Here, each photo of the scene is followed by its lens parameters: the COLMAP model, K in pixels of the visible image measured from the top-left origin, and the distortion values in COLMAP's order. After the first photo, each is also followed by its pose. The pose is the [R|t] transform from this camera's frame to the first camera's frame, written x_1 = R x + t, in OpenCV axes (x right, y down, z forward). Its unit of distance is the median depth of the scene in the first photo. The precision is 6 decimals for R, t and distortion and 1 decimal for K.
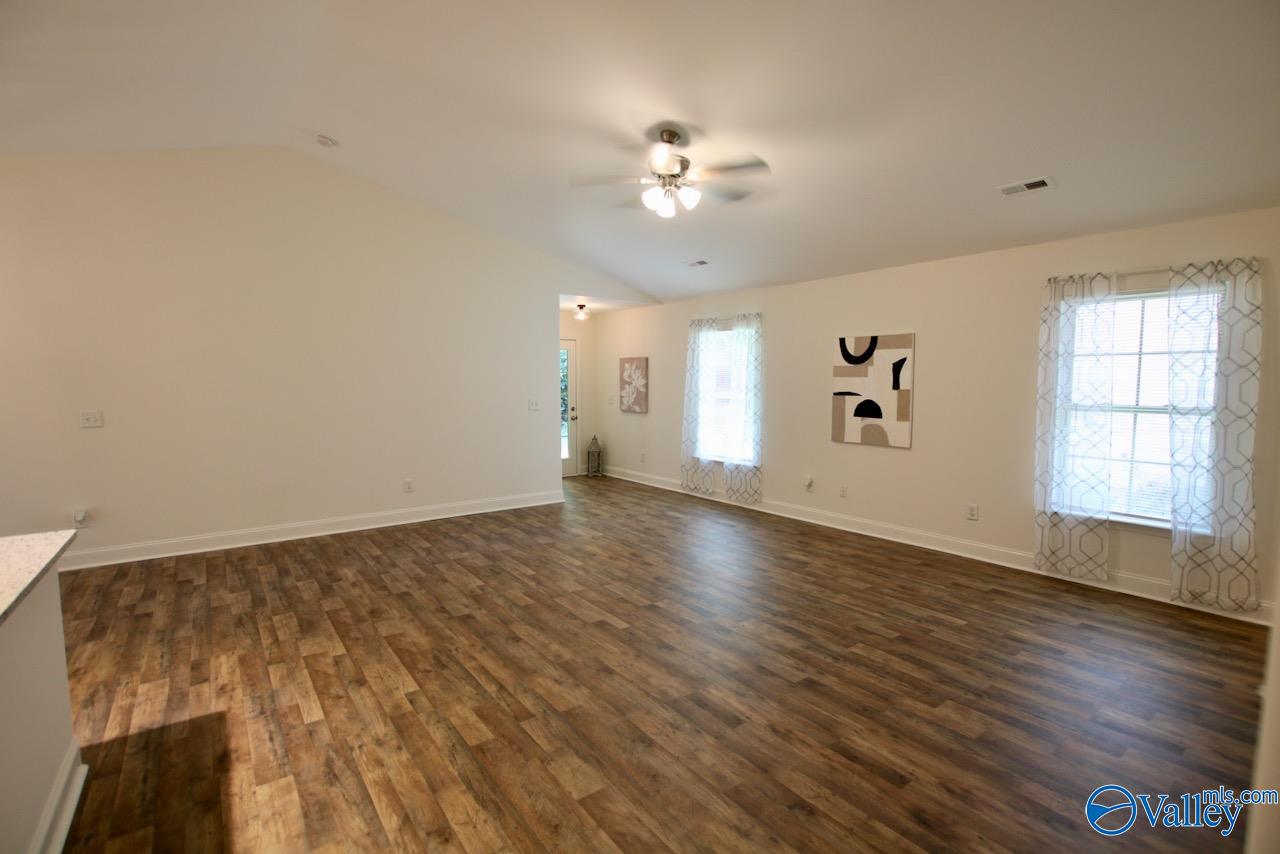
lens RADIAL K [[592.7, 0, 642.7], [0, 592.7, 434.7], [0, 0, 1]] dist [-0.034810, 0.005457]
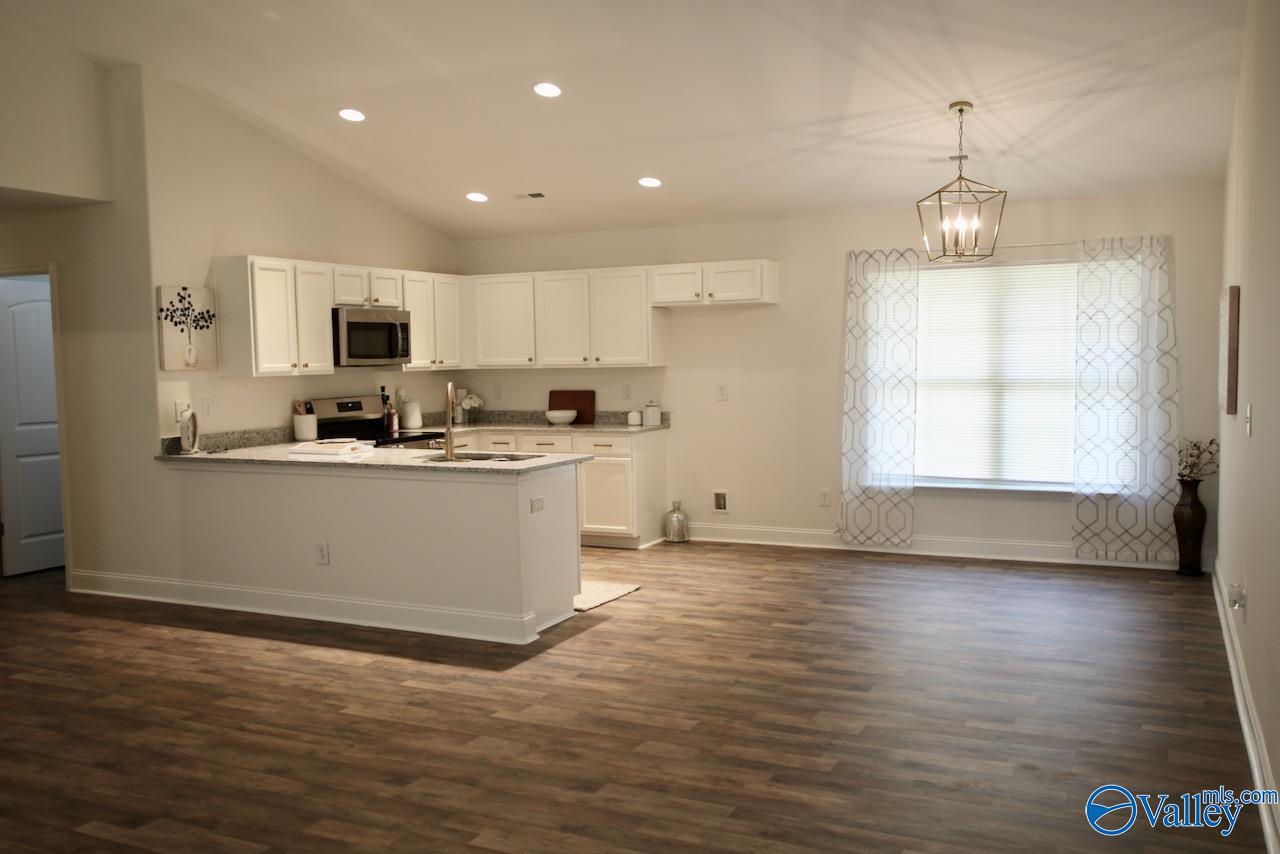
lens RADIAL K [[1098.2, 0, 640.5], [0, 1098.2, 431.8], [0, 0, 1]] dist [-0.007791, 0.049391]
pose [[-0.886679, 0.051412, -0.459518, -0.034709], [-0.022911, 0.987693, 0.154715, -0.195501], [0.461817, 0.147711, -0.874590, 2.019382]]
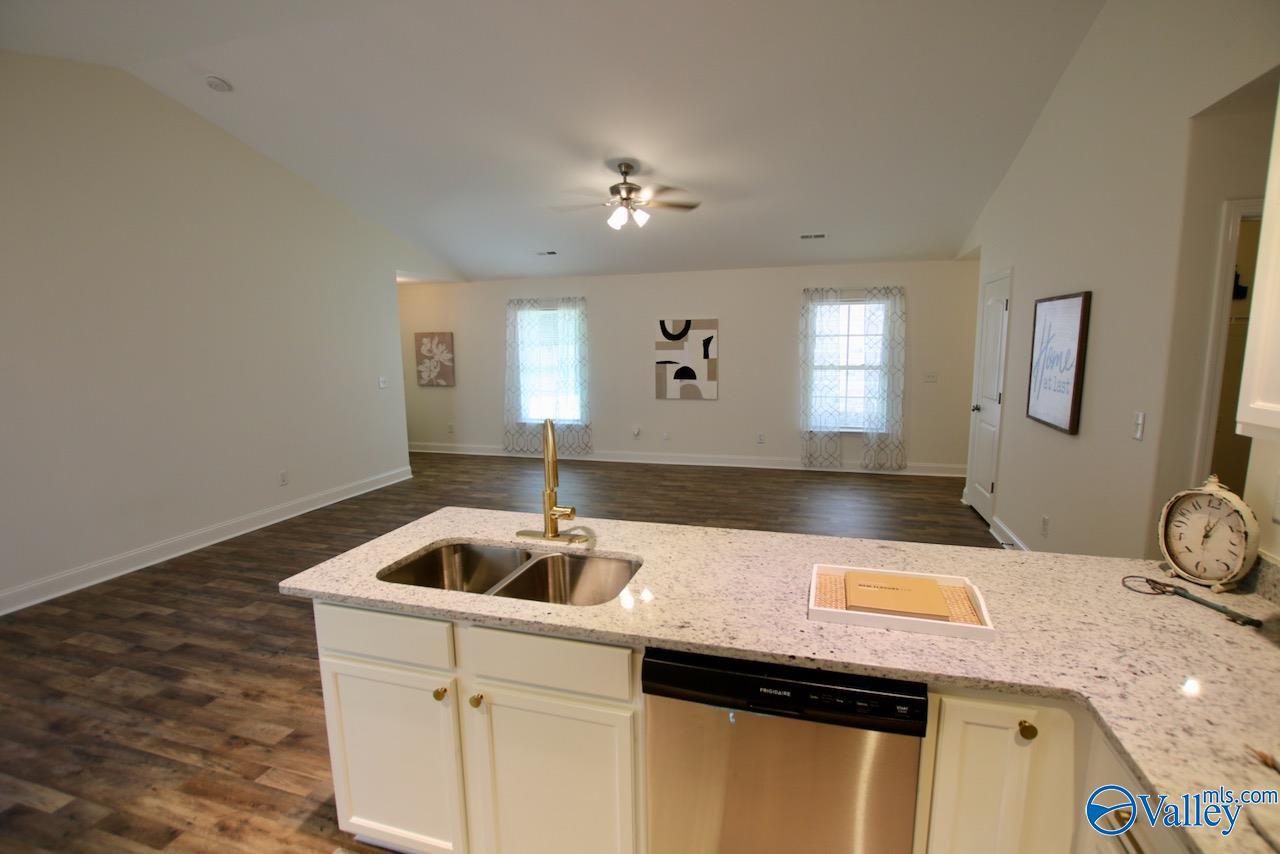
lens RADIAL K [[592.7, 0, 641.8], [0, 592.7, 434.0], [0, 0, 1]] dist [-0.034810, 0.005457]
pose [[0.802912, -0.098337, 0.587931, -0.801375], [0.065773, 0.994892, 0.076582, -0.022975], [-0.592458, -0.022819, 0.805278, -0.085125]]
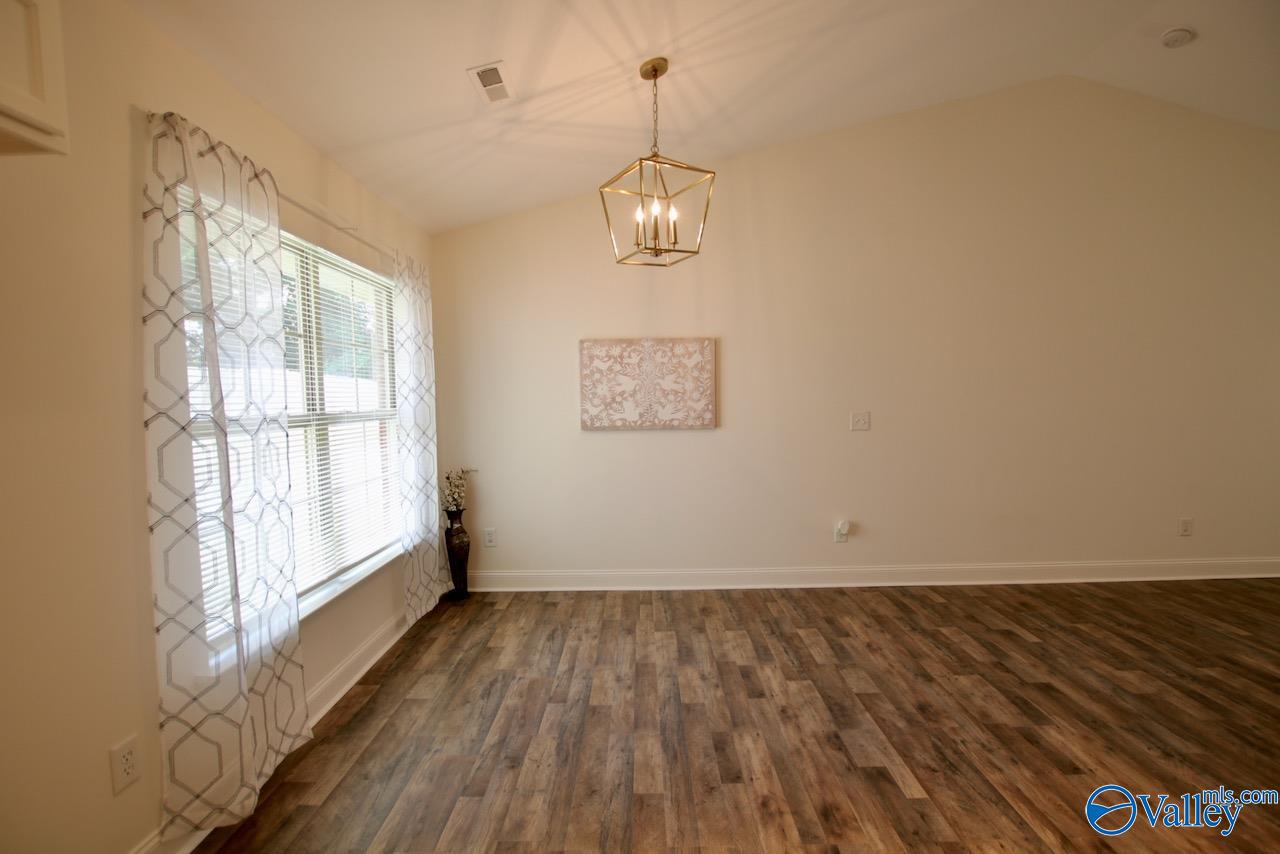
lens RADIAL K [[592.7, 0, 643.8], [0, 592.7, 435.6], [0, 0, 1]] dist [-0.034810, 0.005457]
pose [[0.802045, 0.034543, -0.596264, -0.856650], [-0.047952, 0.998828, -0.006637, 0.021854], [0.595335, 0.033916, 0.802761, 0.090975]]
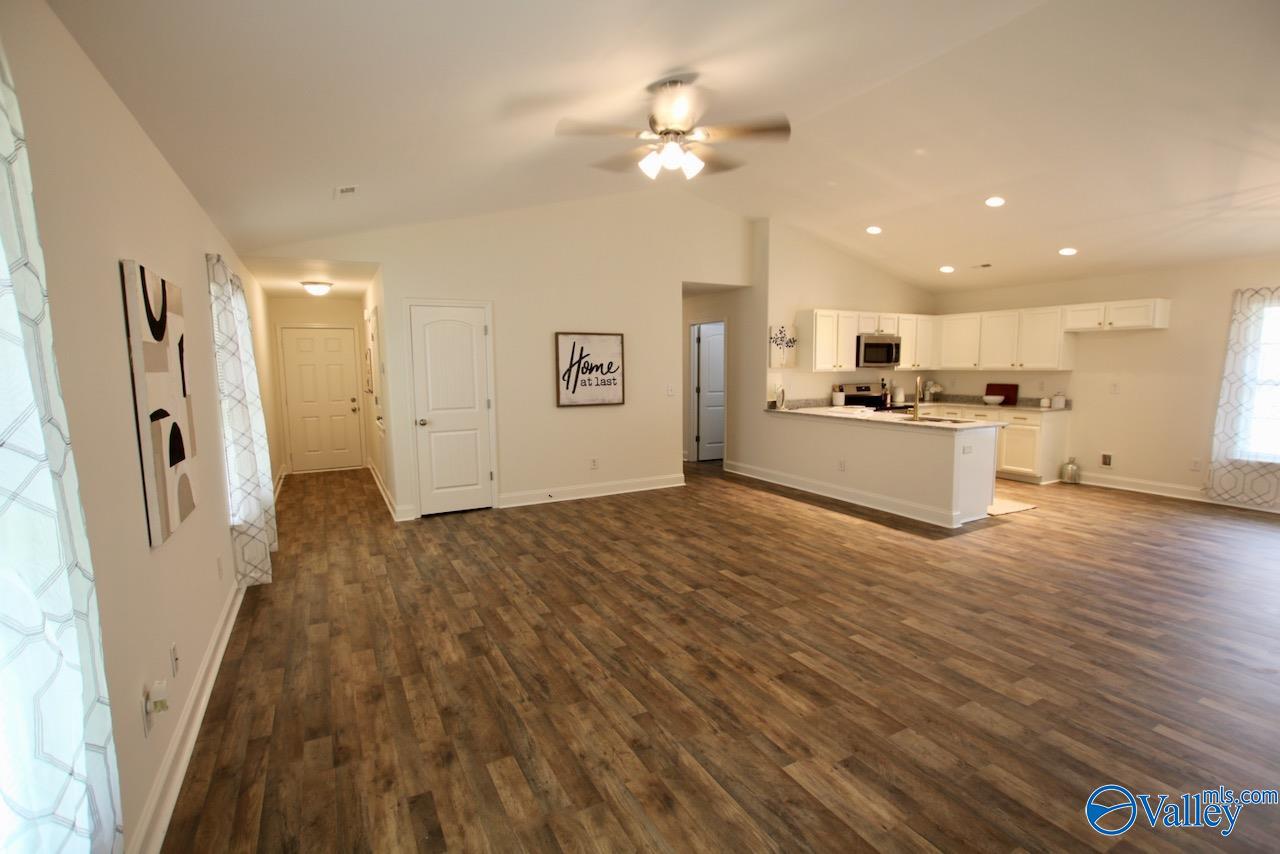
lens RADIAL K [[592.7, 0, 643.2], [0, 592.7, 433.3], [0, 0, 1]] dist [-0.034810, 0.005457]
pose [[-0.989121, -0.004211, 0.147046, -0.045380], [0.026324, 0.978389, 0.205090, -0.201281], [-0.144732, 0.206730, -0.967634, 2.094335]]
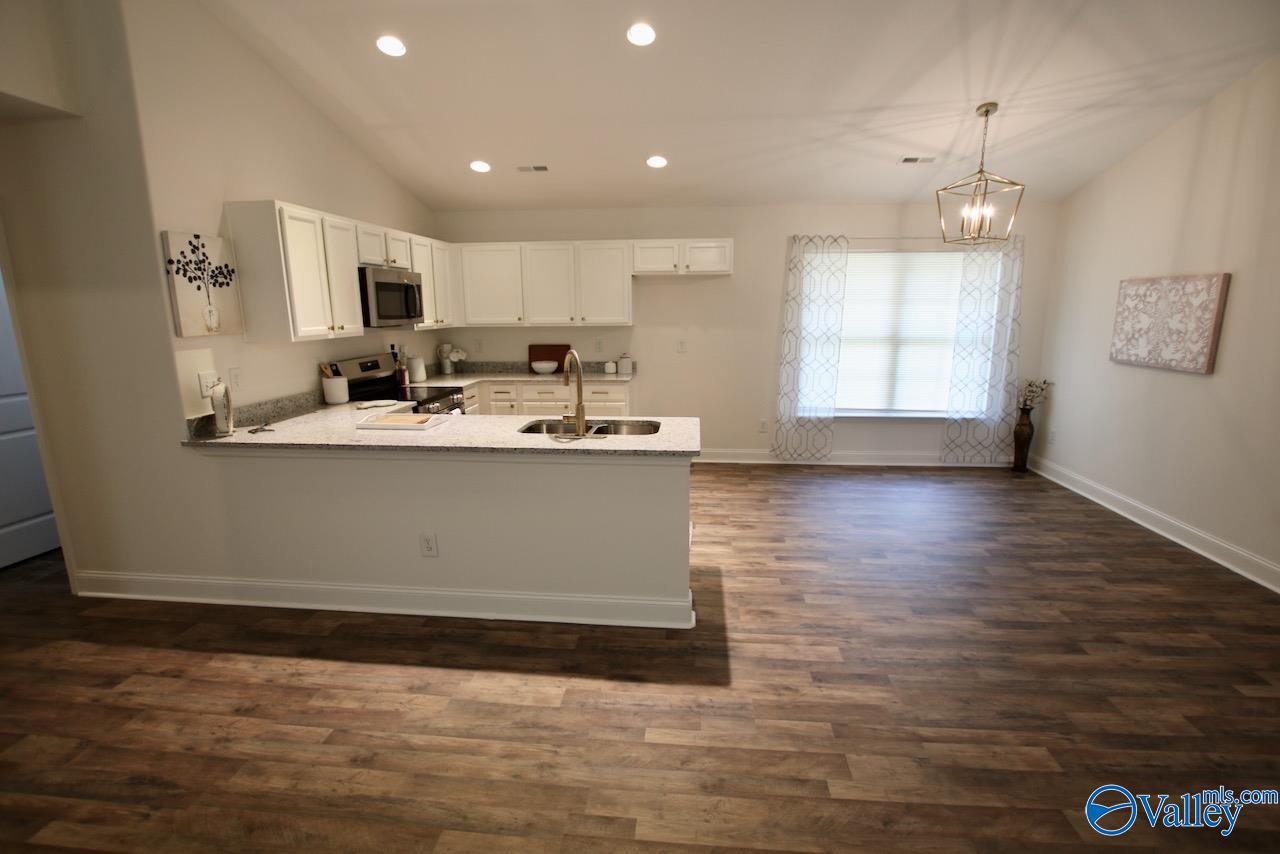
lens RADIAL K [[592.7, 0, 642.1], [0, 592.7, 434.5], [0, 0, 1]] dist [-0.034810, 0.005457]
pose [[-0.670470, 0.164109, -0.723559, -0.002187], [-0.060522, 0.959883, 0.273790, -0.121292], [0.739464, 0.227360, -0.633641, 1.013399]]
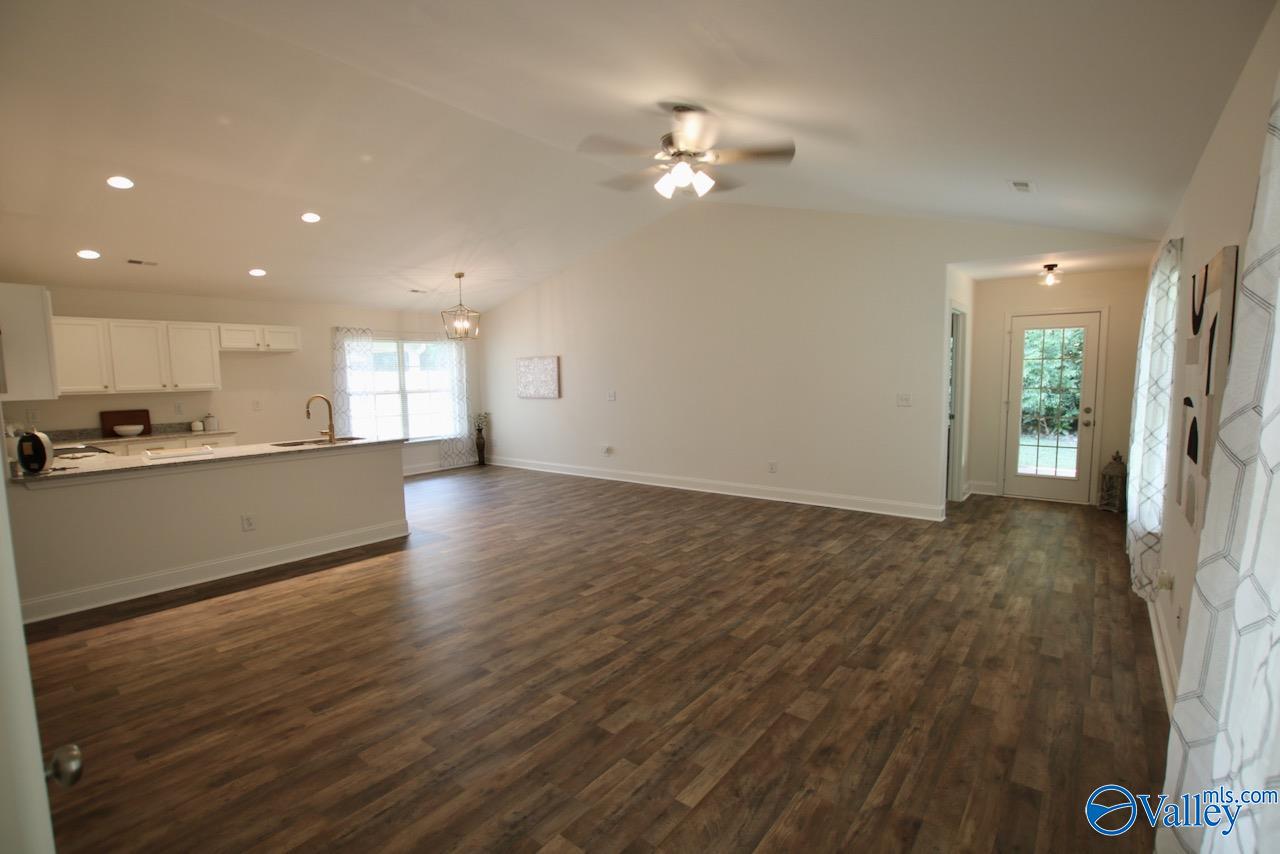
lens RADIAL K [[592.7, 0, 642.4], [0, 592.7, 434.9], [0, 0, 1]] dist [-0.034810, 0.005457]
pose [[0.259135, 0.096589, -0.960999, 1.036688], [-0.073473, 0.994075, 0.080101, -0.077128], [0.963042, 0.049851, 0.264696, 0.774936]]
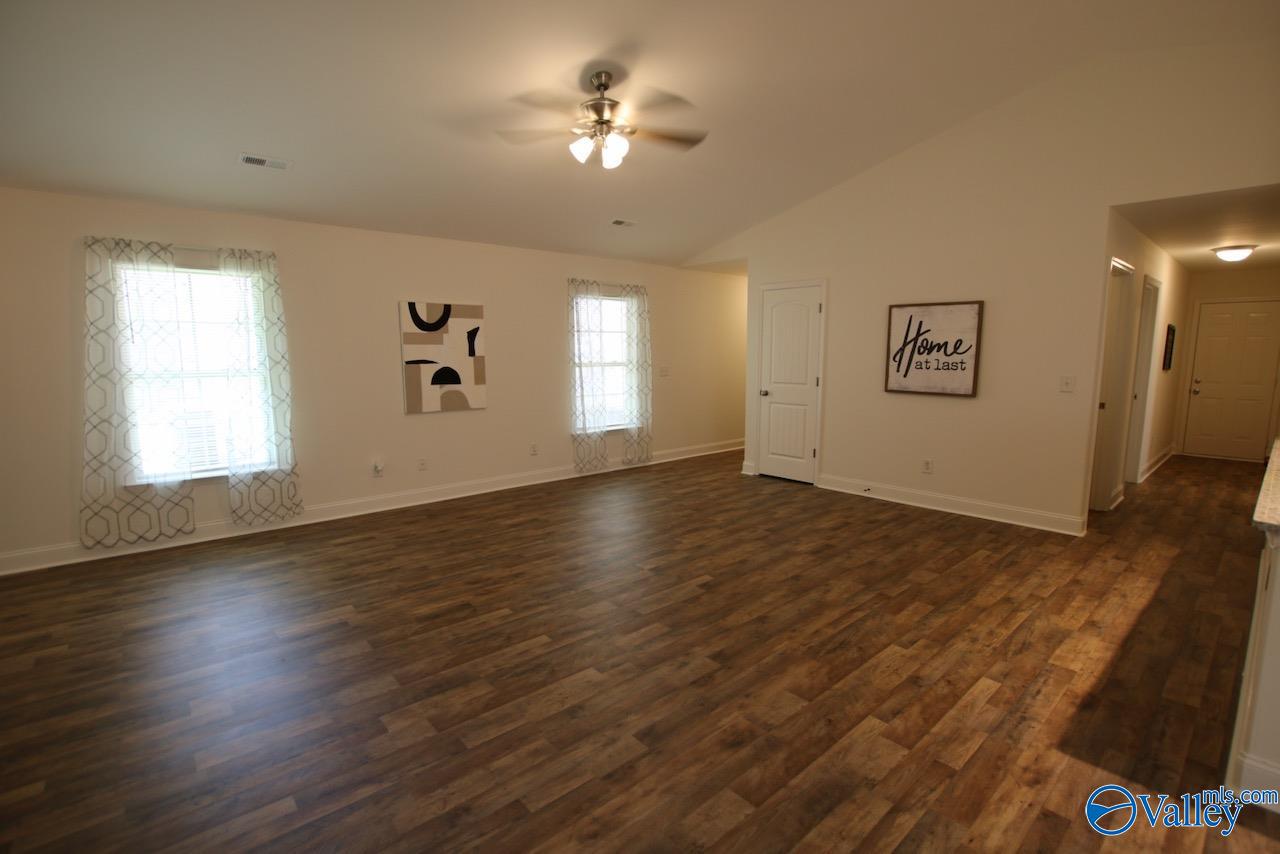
lens RADIAL K [[592.7, 0, 641.7], [0, 592.7, 434.9], [0, 0, 1]] dist [-0.034810, 0.005457]
pose [[-0.084809, -0.138262, 0.986758, -1.016520], [0.093204, 0.984883, 0.146010, -0.093150], [-0.992028, 0.104353, -0.070640, 1.142476]]
